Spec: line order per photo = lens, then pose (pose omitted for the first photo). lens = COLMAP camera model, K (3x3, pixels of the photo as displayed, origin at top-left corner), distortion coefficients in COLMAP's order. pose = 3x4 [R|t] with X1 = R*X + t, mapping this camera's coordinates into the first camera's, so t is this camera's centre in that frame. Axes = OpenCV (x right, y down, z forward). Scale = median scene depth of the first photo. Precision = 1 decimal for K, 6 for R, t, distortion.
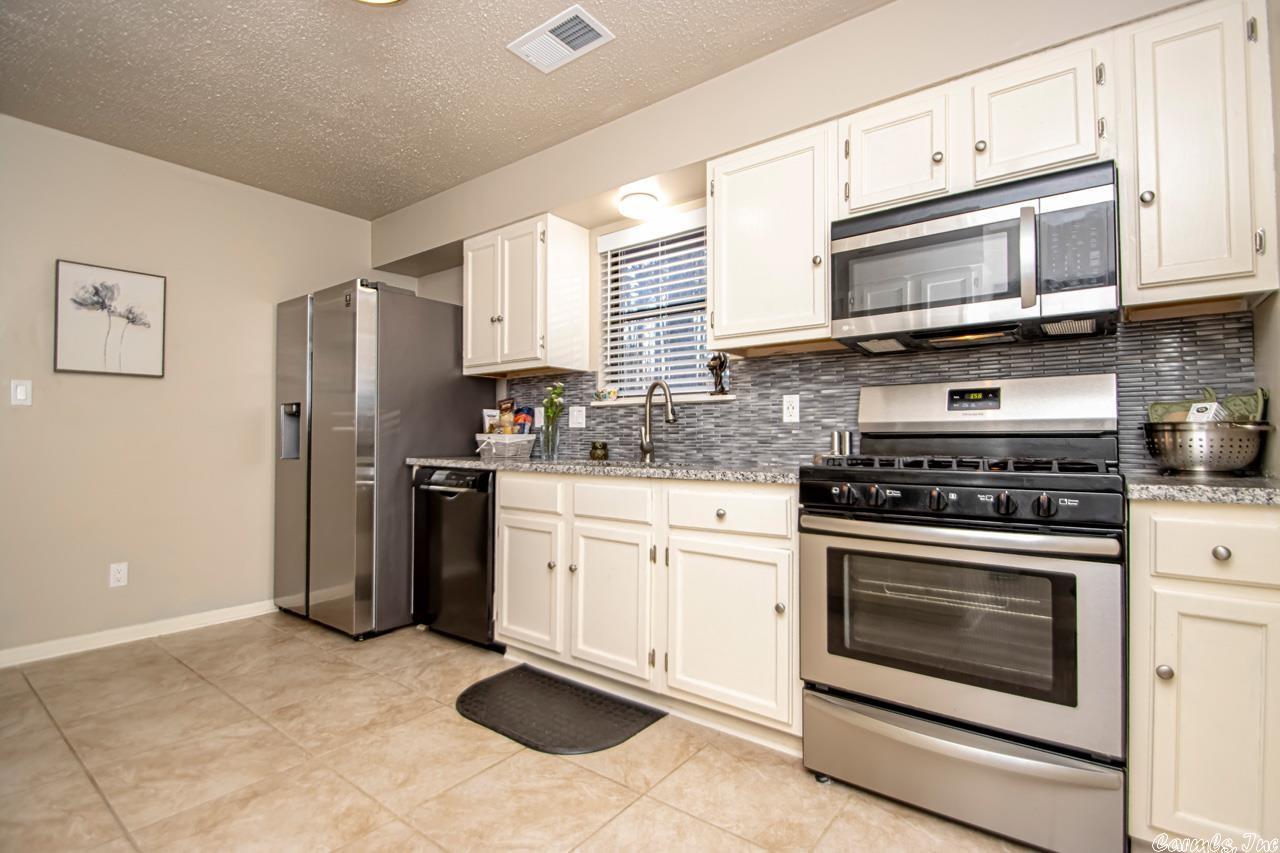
lens RADIAL K [[593.5, 0, 648.2], [0, 593.5, 429.0], [0, 0, 1]] dist [0.001663, -0.013482]
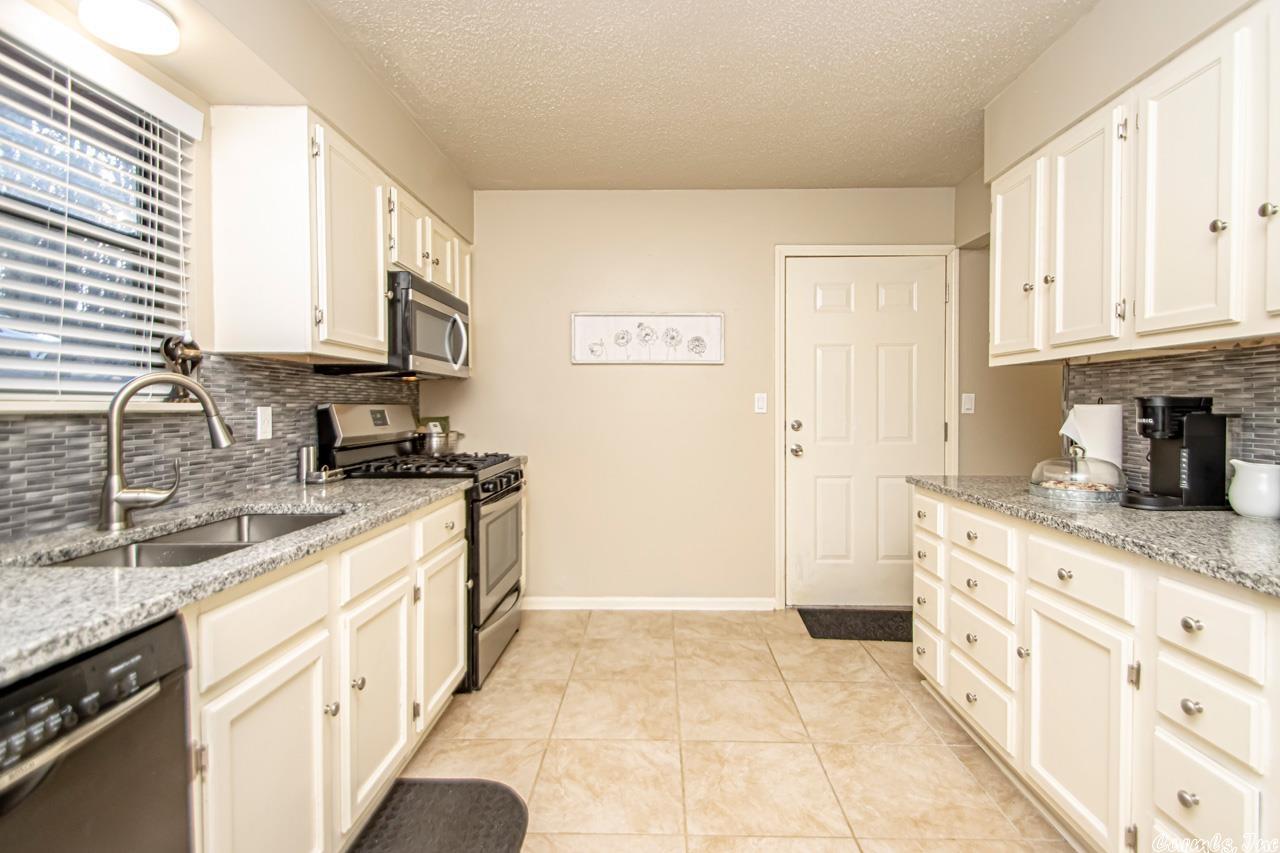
lens RADIAL K [[600.0, 0, 641.7], [0, 600.0, 420.4], [0, 0, 1]] dist [0.014941, -0.000379]
pose [[-0.583728, -0.018174, 0.811746, -0.760114], [-0.014189, 0.999825, 0.012181, -0.055590], [-0.811825, -0.004408, -0.583884, 1.047642]]
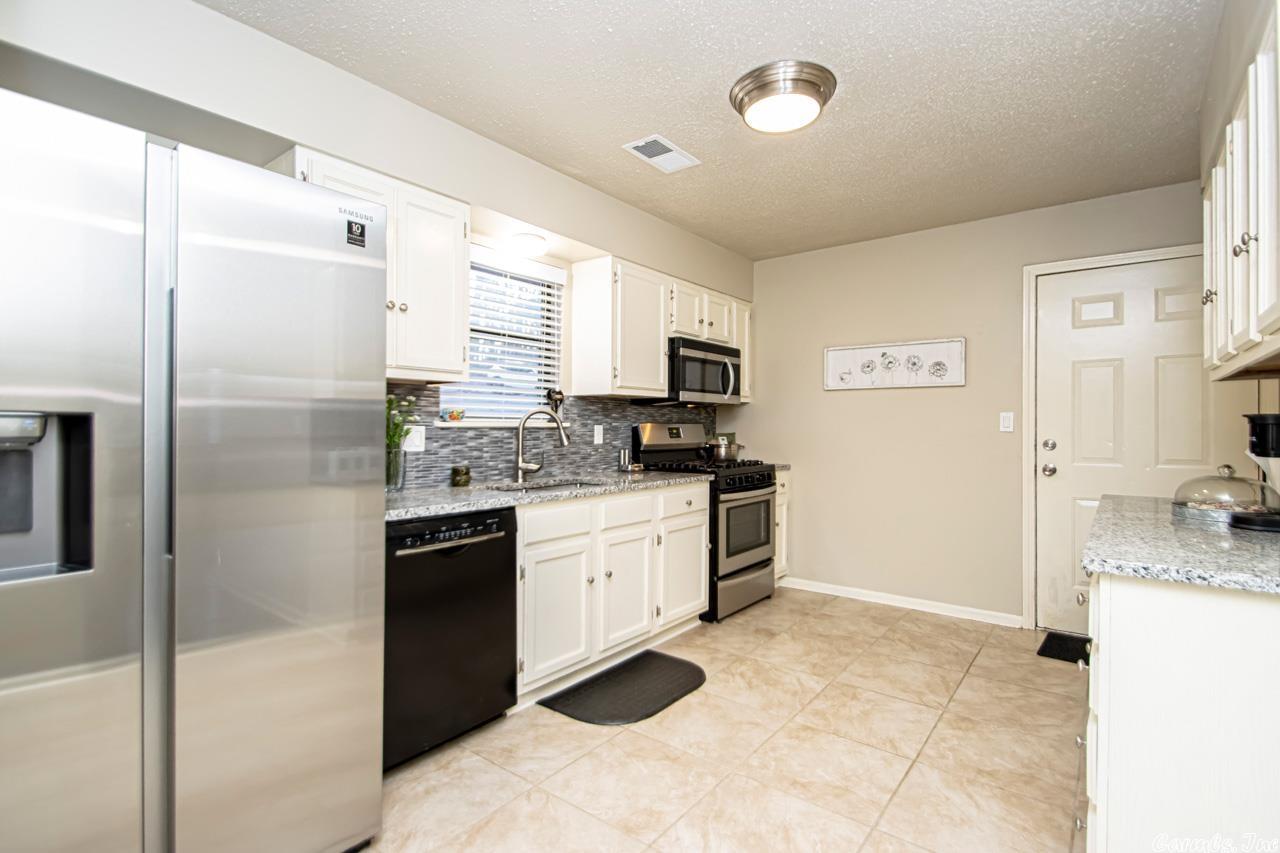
lens RADIAL K [[599.3, 0, 658.3], [0, 599.3, 427.6], [0, 0, 1]] dist [0.022550, -0.000247]
pose [[0.002269, -0.001455, 0.999996, -1.221186], [-0.019805, 0.999803, 0.001500, -0.055646], [-0.999801, -0.019808, 0.002240, 0.835124]]
